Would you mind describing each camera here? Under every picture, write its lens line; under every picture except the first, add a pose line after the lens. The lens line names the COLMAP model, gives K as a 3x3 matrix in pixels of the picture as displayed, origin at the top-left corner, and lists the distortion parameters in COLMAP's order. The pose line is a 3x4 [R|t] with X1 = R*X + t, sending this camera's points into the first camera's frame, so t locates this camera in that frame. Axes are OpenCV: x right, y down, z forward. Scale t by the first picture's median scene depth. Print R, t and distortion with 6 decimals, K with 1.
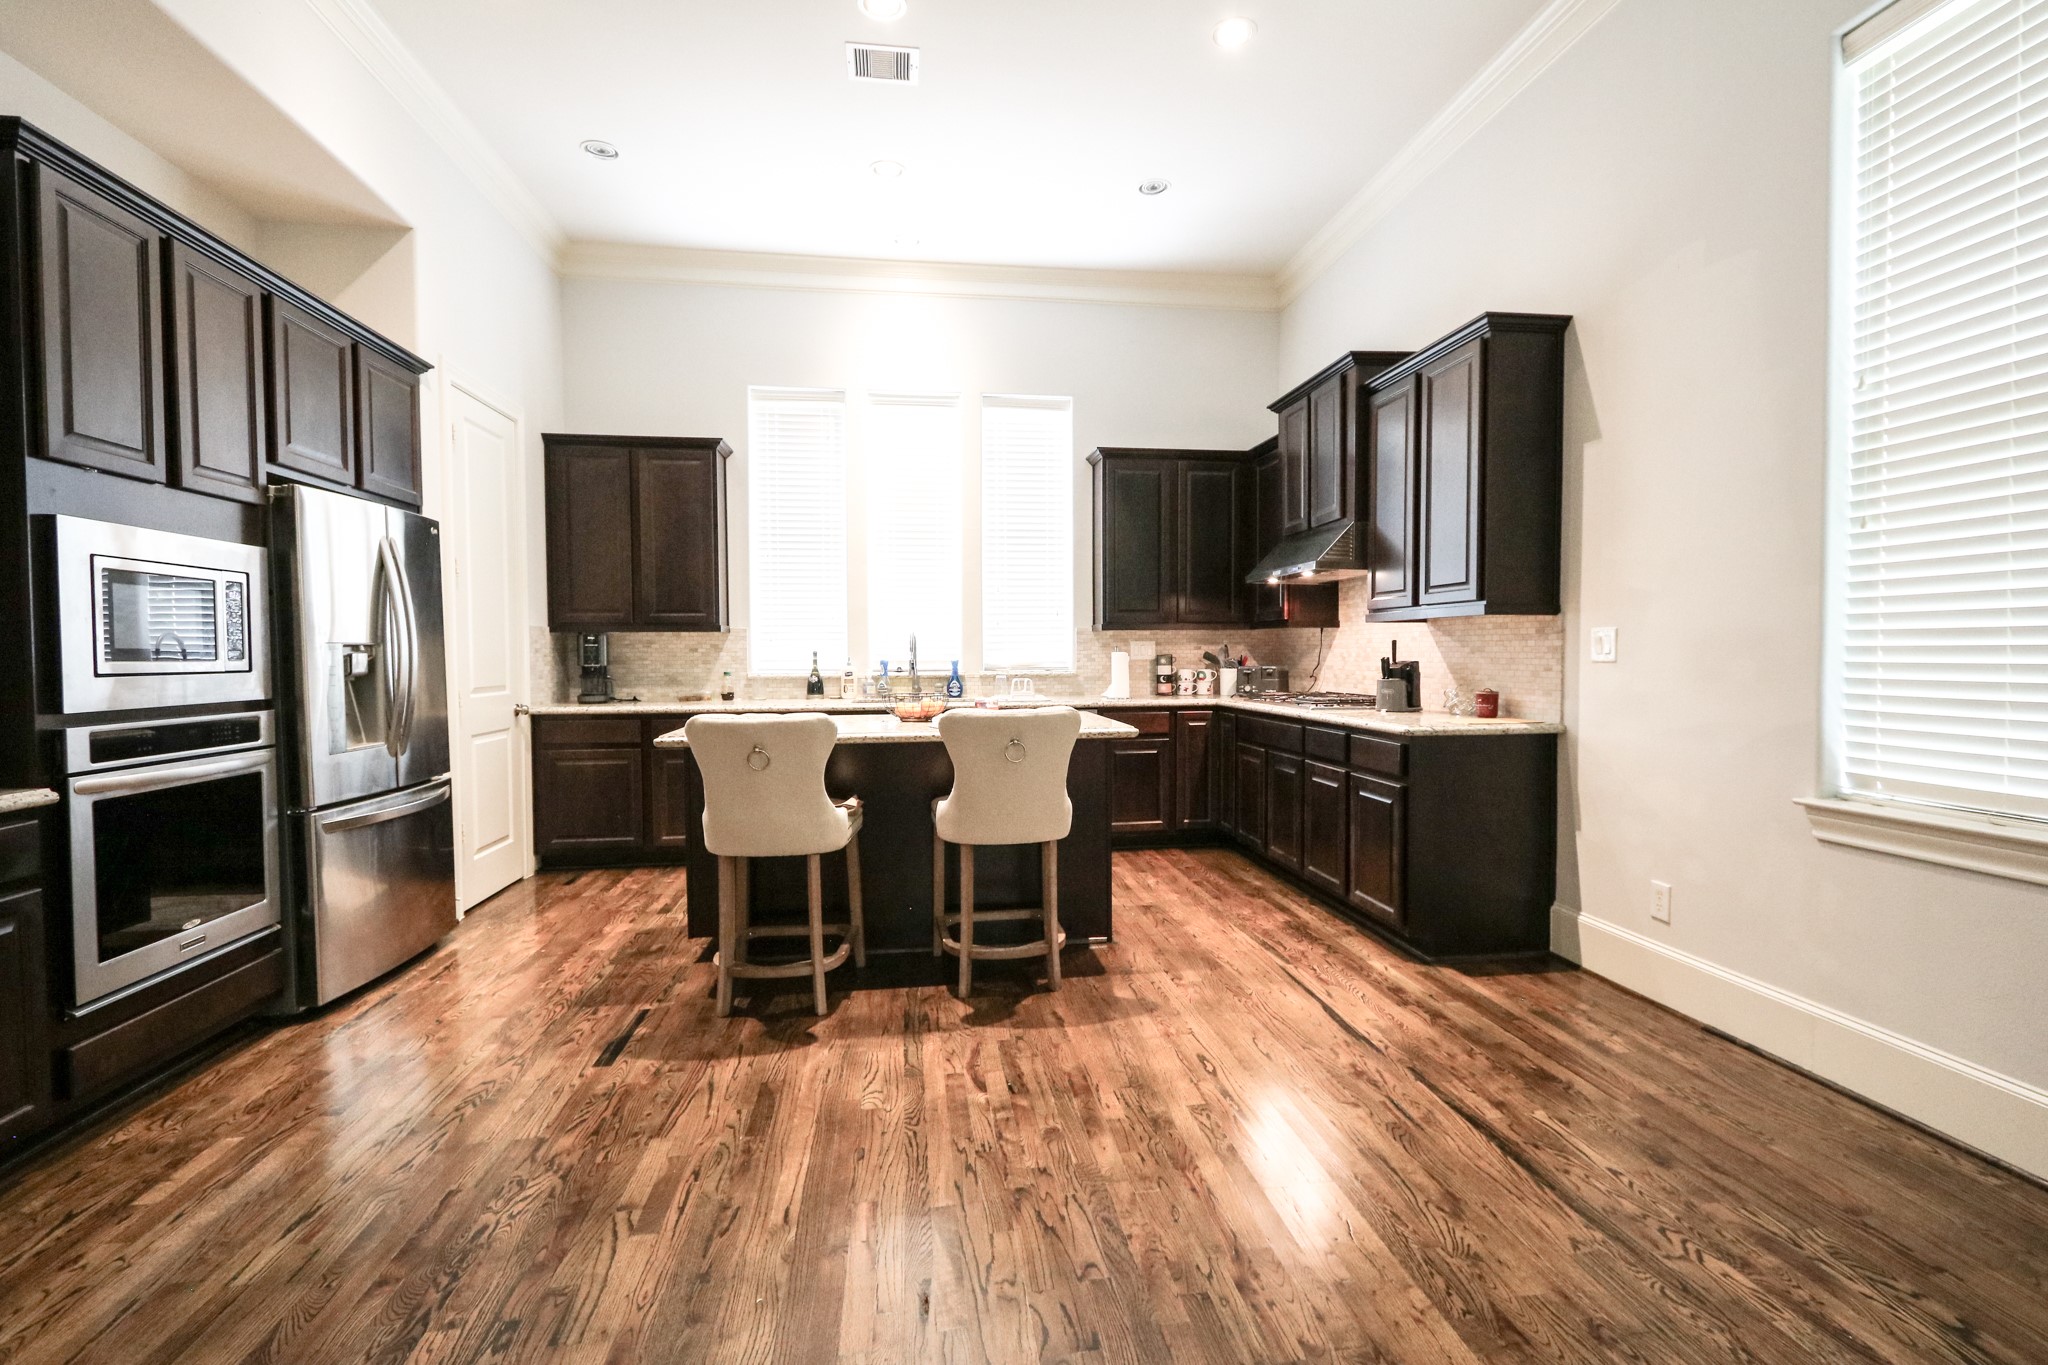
lens RADIAL K [[936.9, 0, 1036.1], [0, 936.9, 682.8], [0, 0, 1]] dist [0.002809, -0.001808]
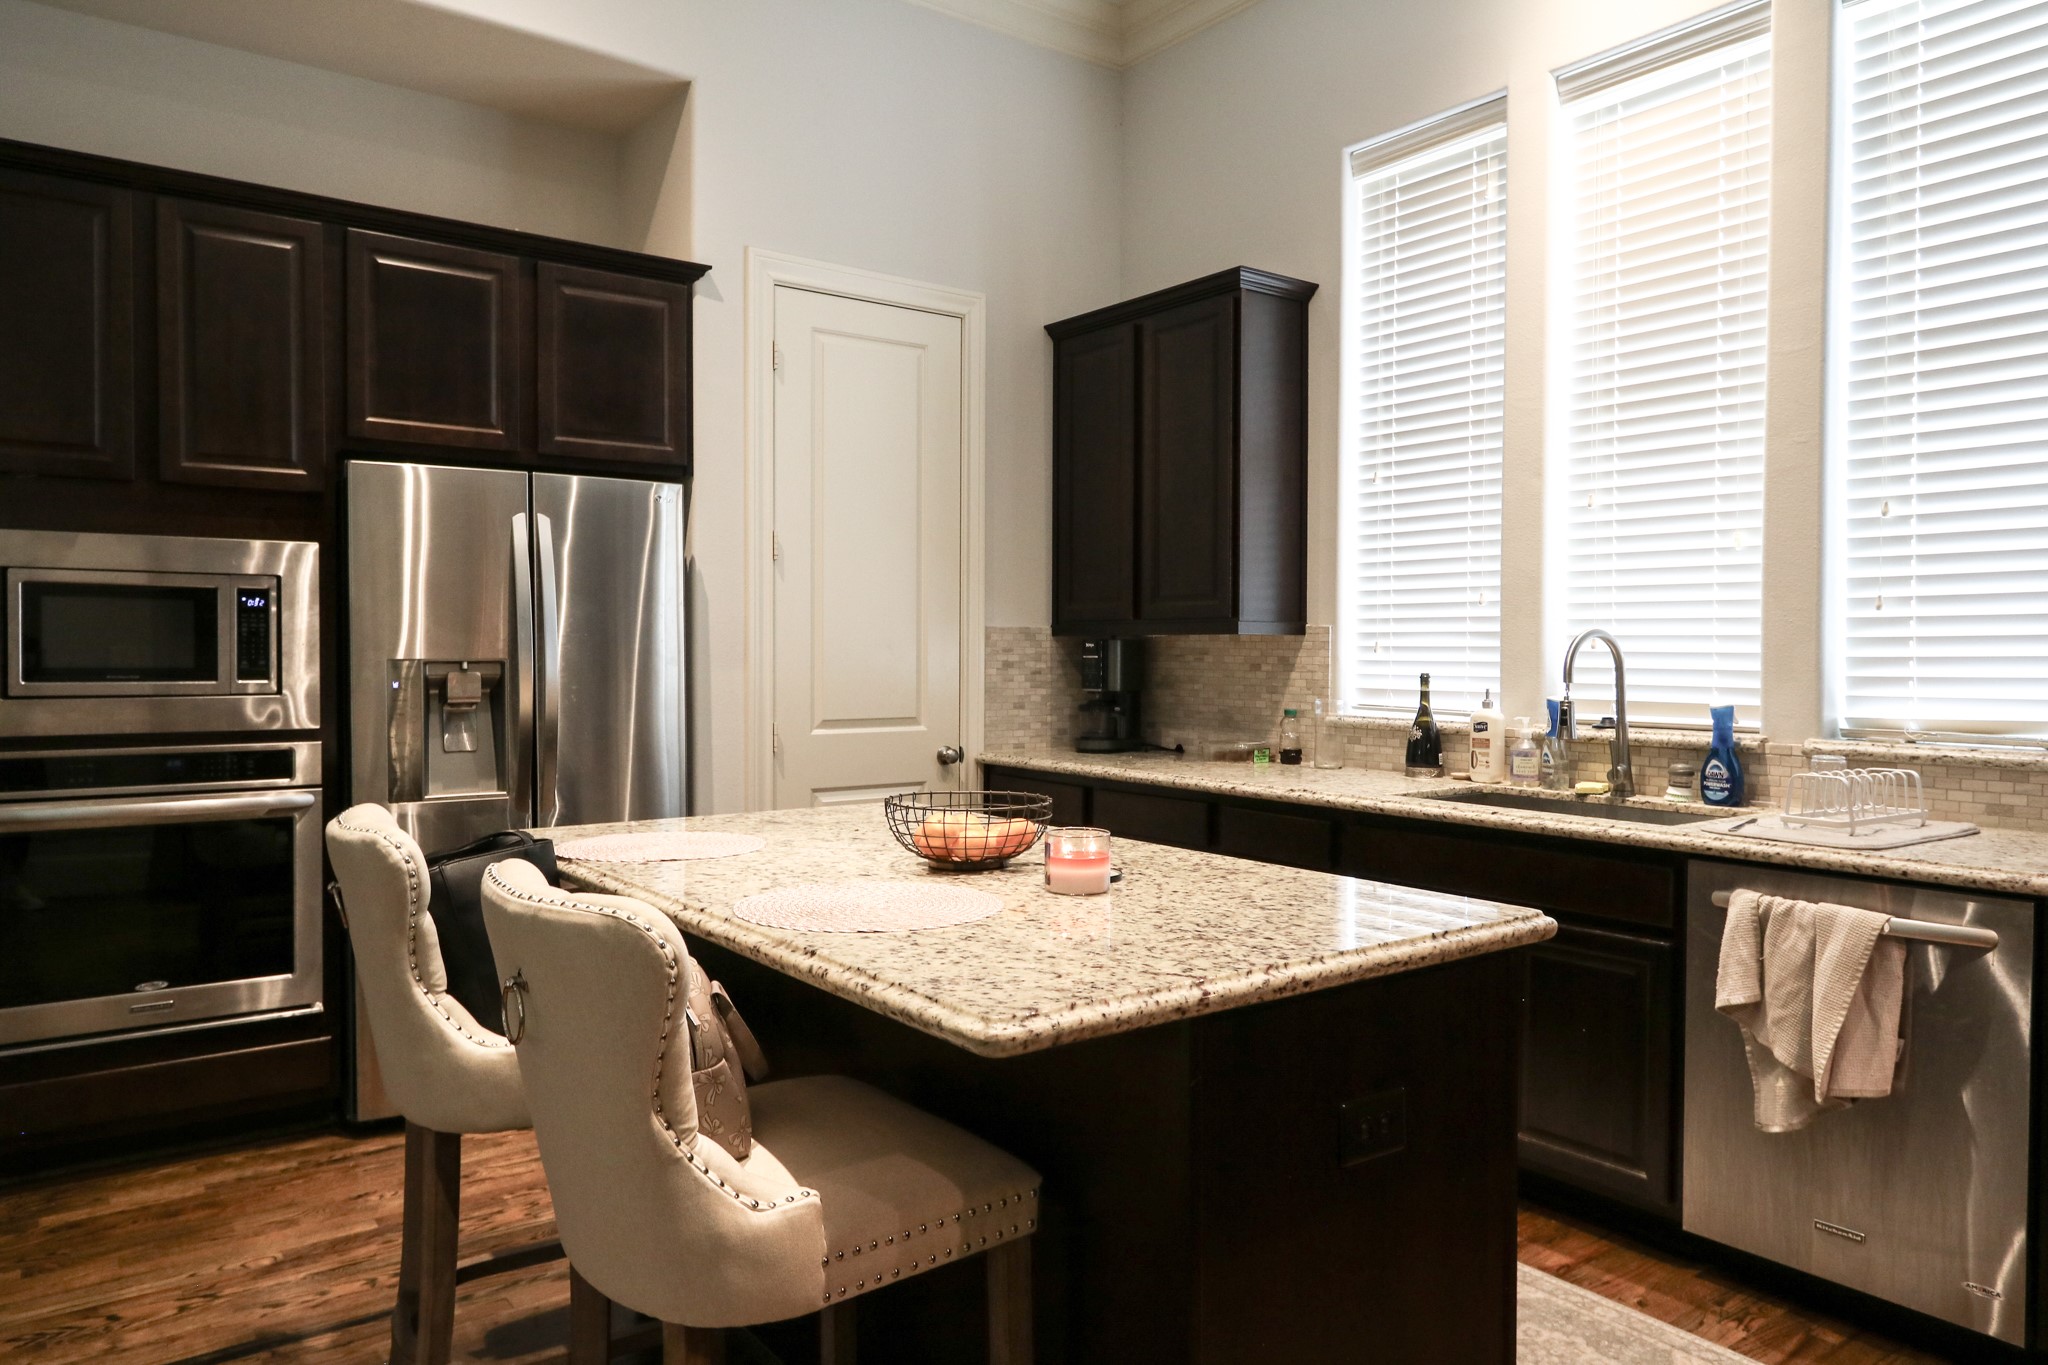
lens RADIAL K [[1362.3, 0, 1037.5], [0, 1362.3, 676.9], [0, 0, 1]] dist [-0.000198, 0.002114]
pose [[0.480054, 0.025830, -0.876859, 0.385082], [-0.036990, 0.999273, 0.009186, -0.045192], [0.876459, 0.028025, 0.480661, 0.725682]]
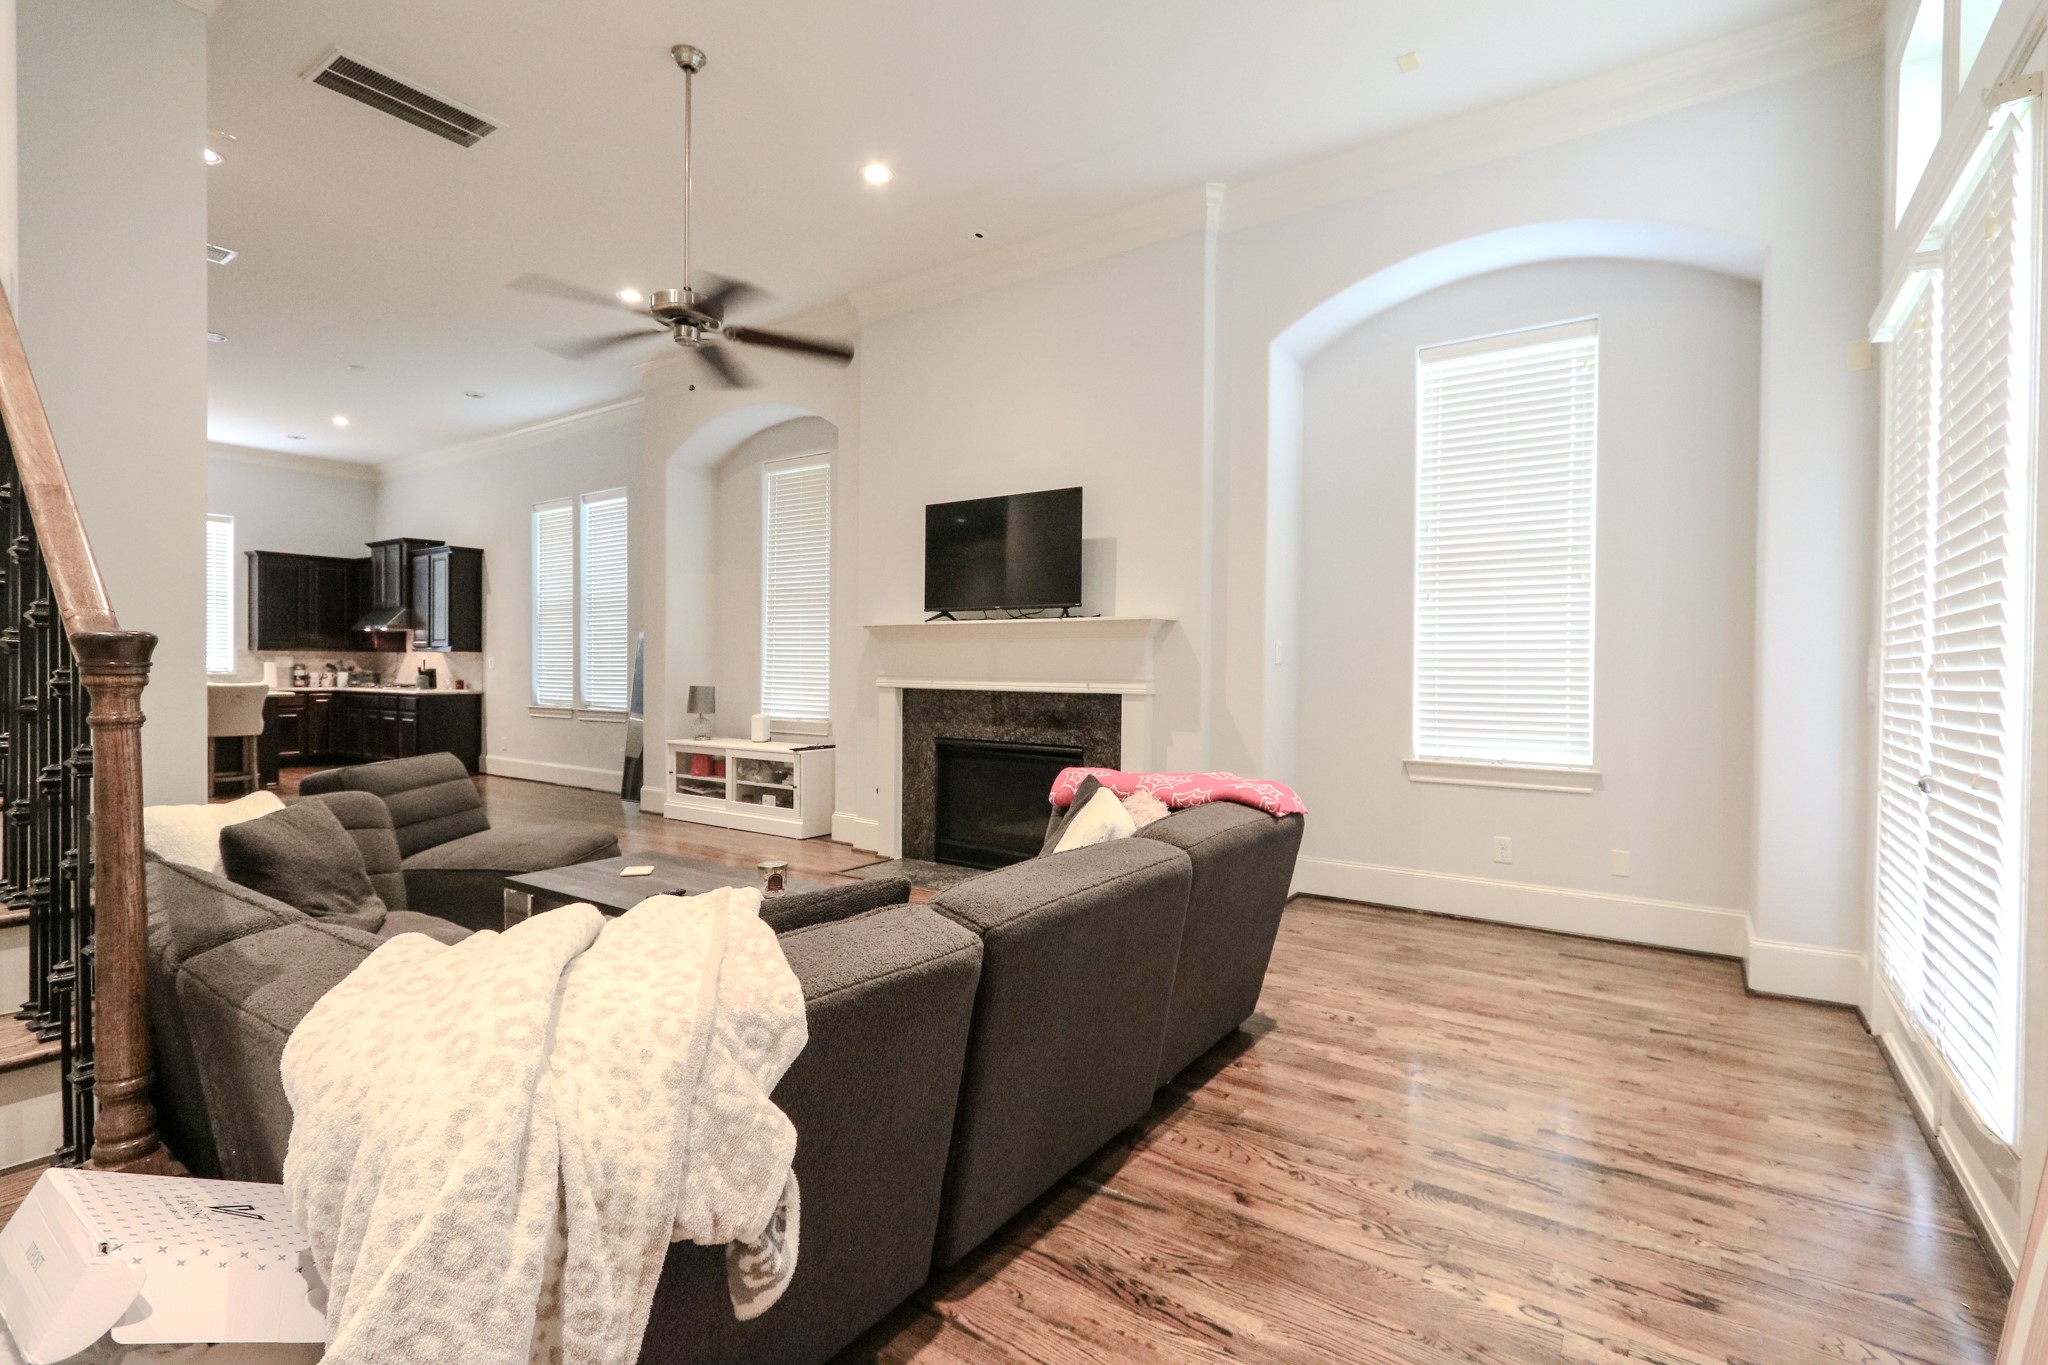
lens RADIAL K [[936.9, 0, 1032.1], [0, 936.9, 683.6], [0, 0, 1]] dist [0.002809, -0.001808]
pose [[0.678496, -0.000015, 0.734604, -0.355498], [0.010716, 0.999894, -0.009878, 0.061257], [-0.734526, 0.014574, 0.678424, -1.926372]]
